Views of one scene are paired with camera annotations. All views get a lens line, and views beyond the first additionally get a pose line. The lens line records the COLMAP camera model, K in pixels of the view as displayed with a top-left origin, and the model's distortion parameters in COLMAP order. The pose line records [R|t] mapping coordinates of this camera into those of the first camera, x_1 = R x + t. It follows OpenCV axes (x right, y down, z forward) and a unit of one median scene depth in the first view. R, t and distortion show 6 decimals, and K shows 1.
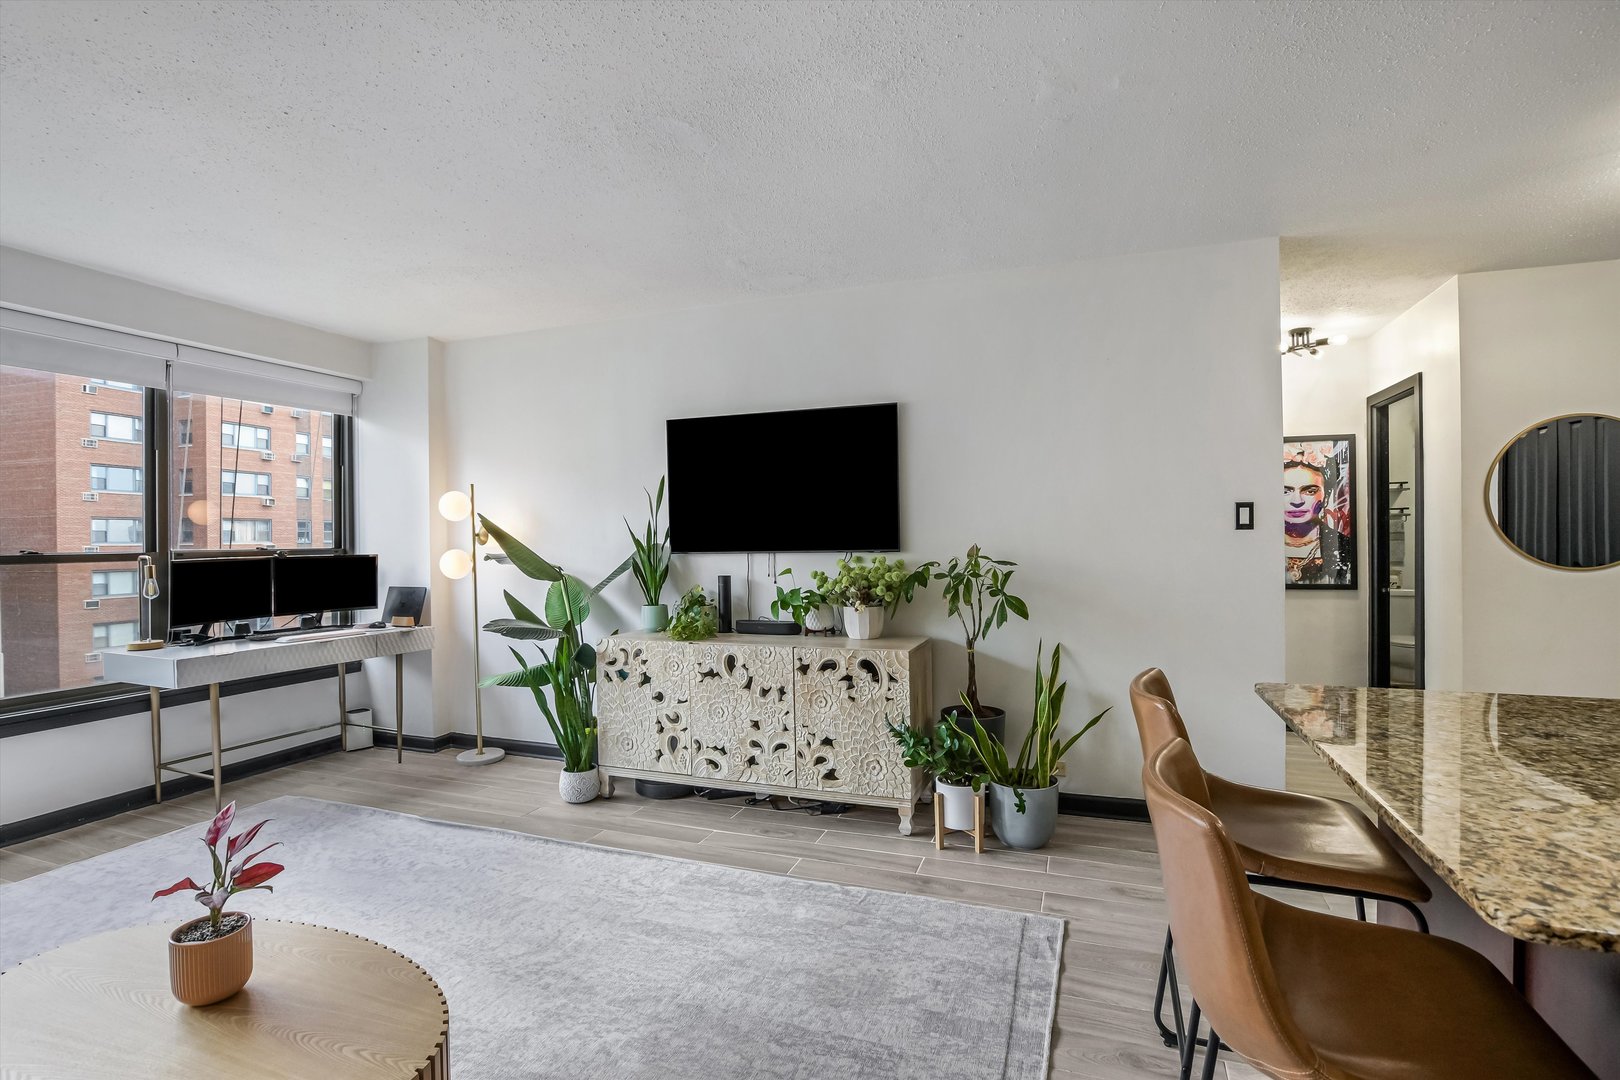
lens RADIAL K [[775.8, 0, 804.1], [0, 775.8, 543.8], [0, 0, 1]] dist [-0.021140, 0.000450]
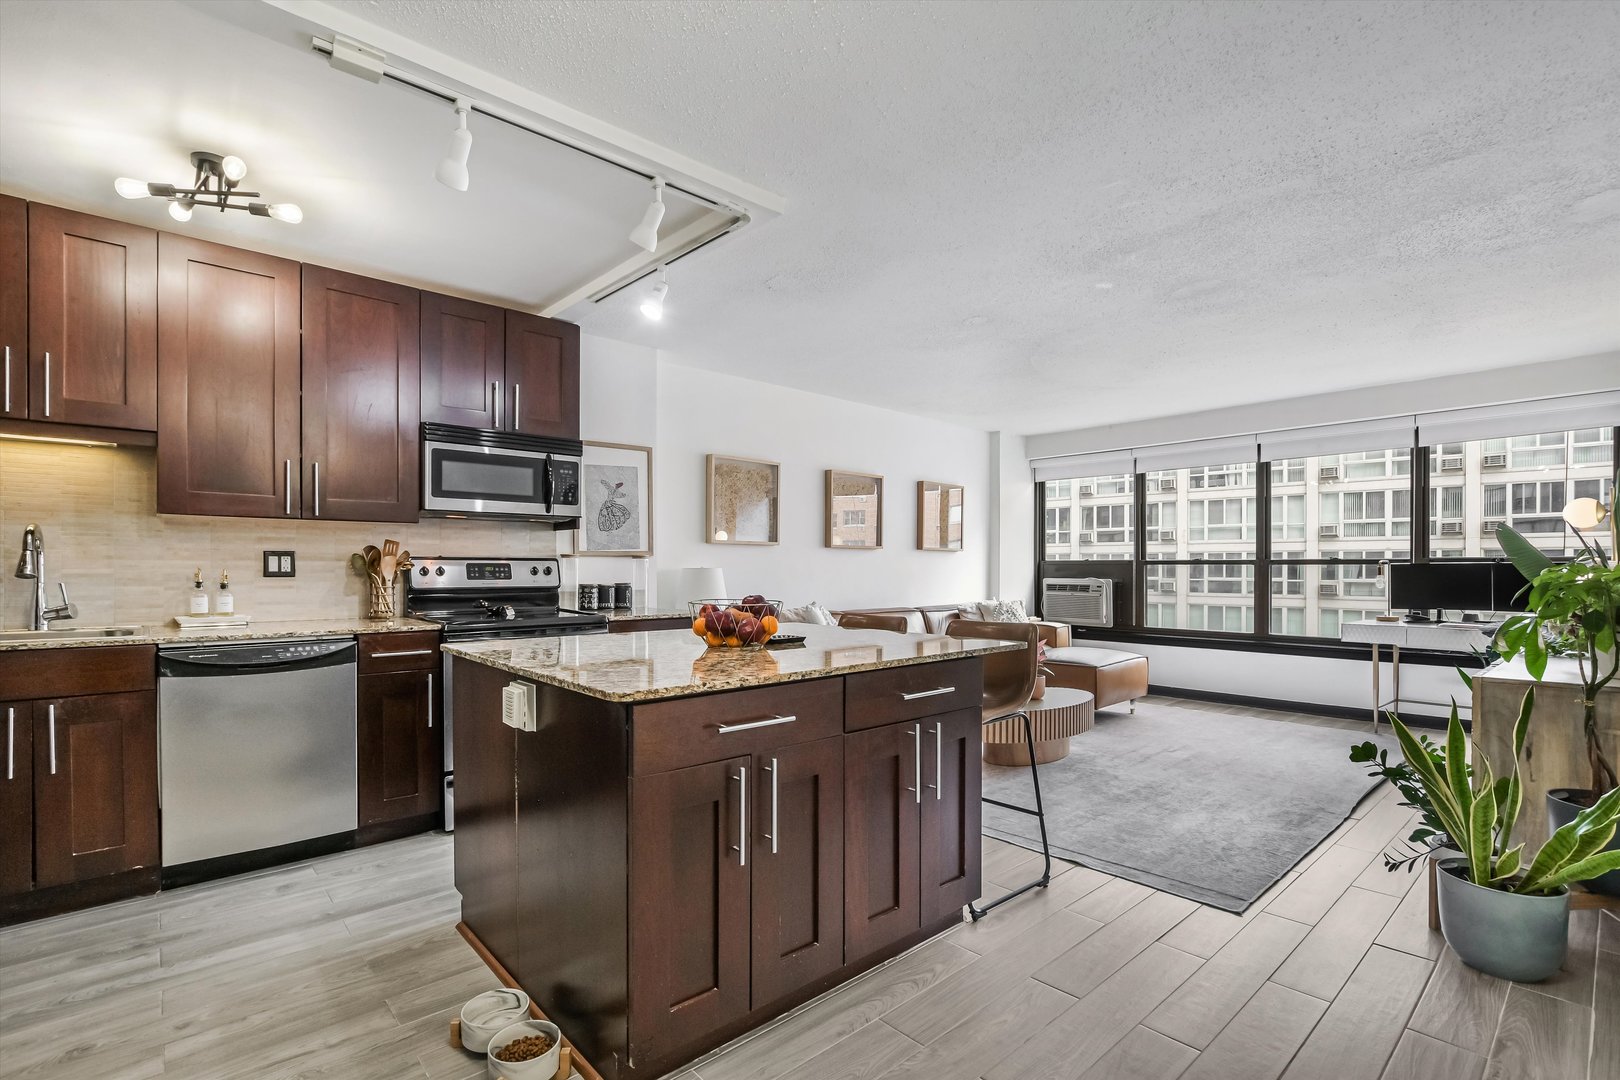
lens RADIAL K [[758.9, 0, 814.1], [0, 758.9, 571.6], [0, 0, 1]] dist [-0.003087, -0.000345]
pose [[-0.447794, 0.014083, -0.894026, 1.017424], [-0.001479, 0.999863, 0.016491, 0.014613], [0.894135, 0.008707, -0.447712, 0.651473]]
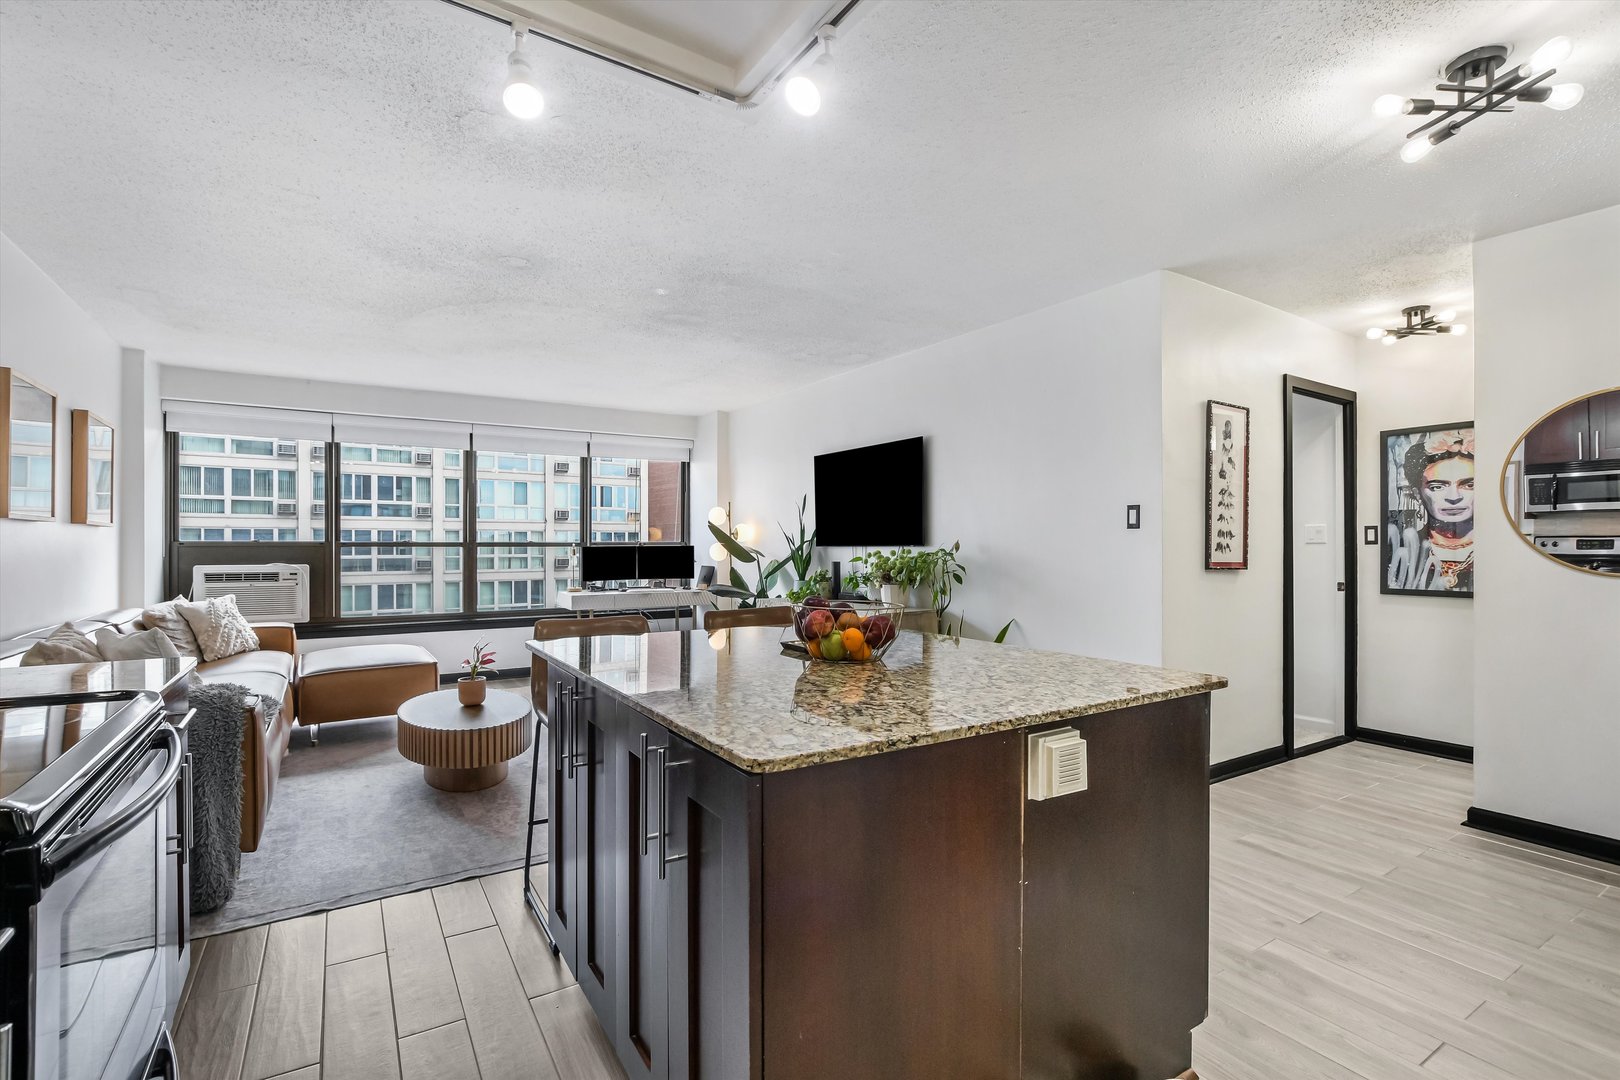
lens RADIAL K [[740.0, 0, 810.0], [0, 740.0, 540.0], [0, 0, 1]] dist [0.000386, -0.000006]
pose [[0.801638, 0.006322, -0.597776, 0.749822], [-0.011345, 0.999925, -0.004639, 0.007950], [0.597702, 0.010501, 0.801650, -0.155639]]
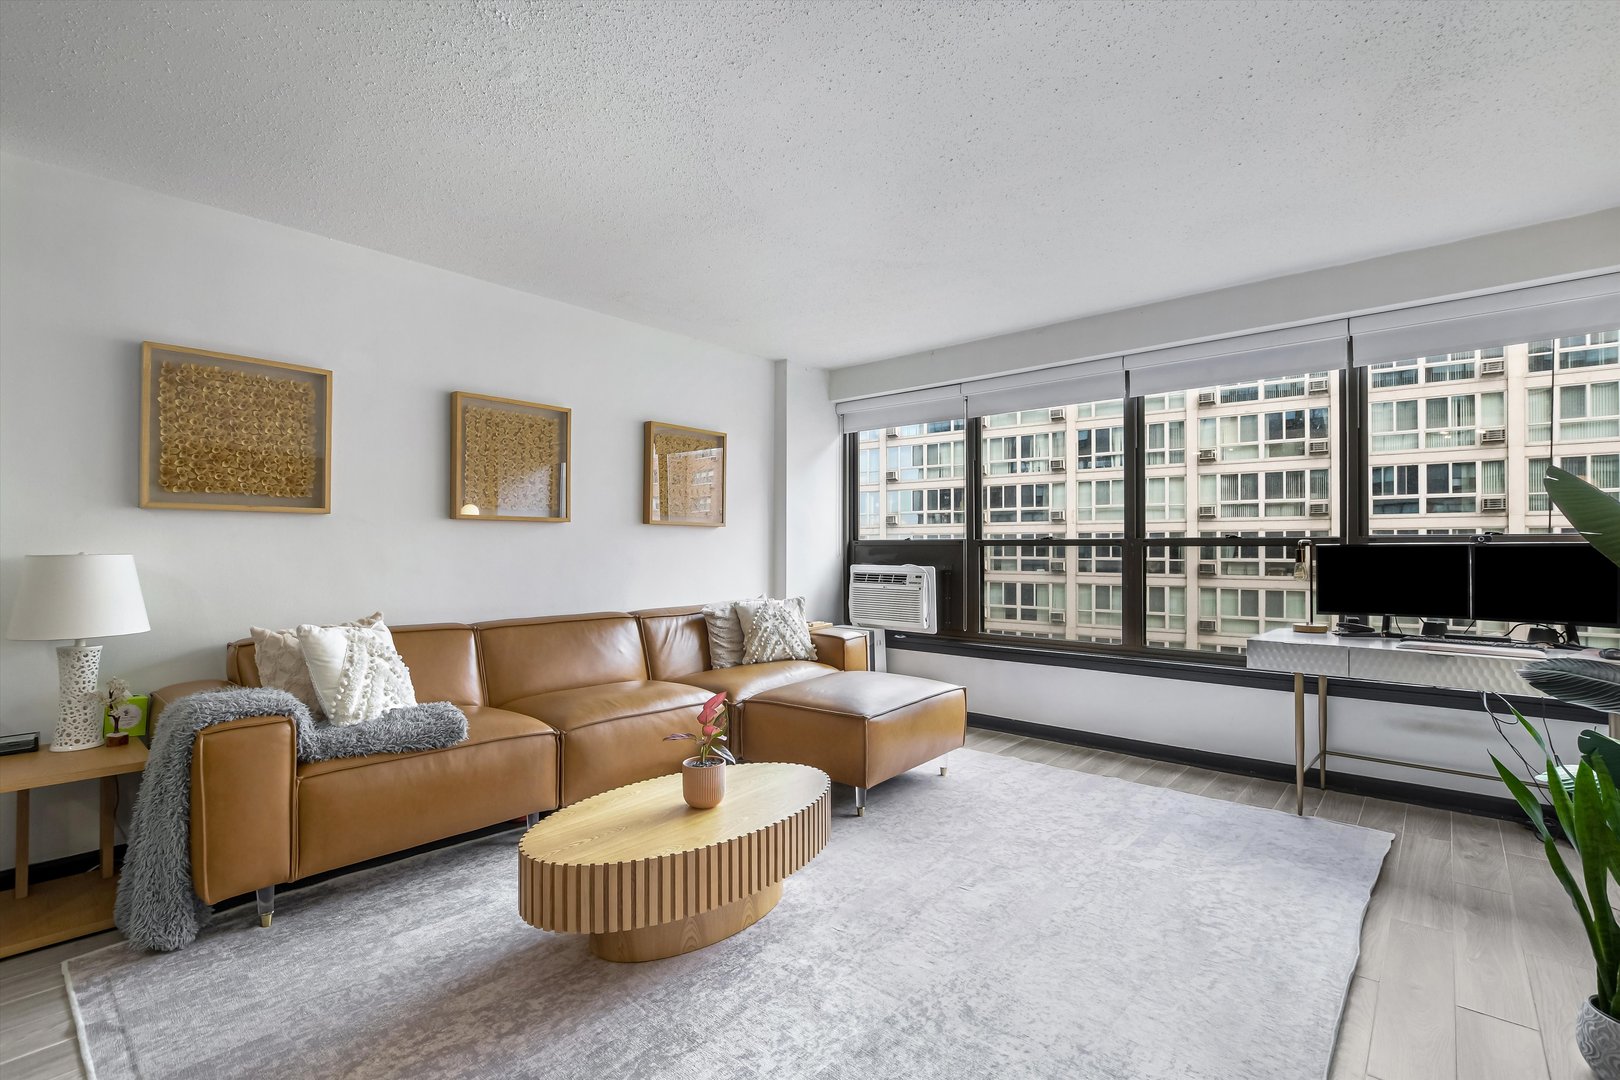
lens RADIAL K [[734.5, 0, 808.7], [0, 734.5, 547.1], [0, 0, 1]] dist [-0.021242, 0.007682]
pose [[-0.356835, 0.009363, -0.934120, 0.281048], [-0.001395, 0.999943, 0.010556, 0.015802], [0.934166, 0.005069, -0.356802, 0.724365]]
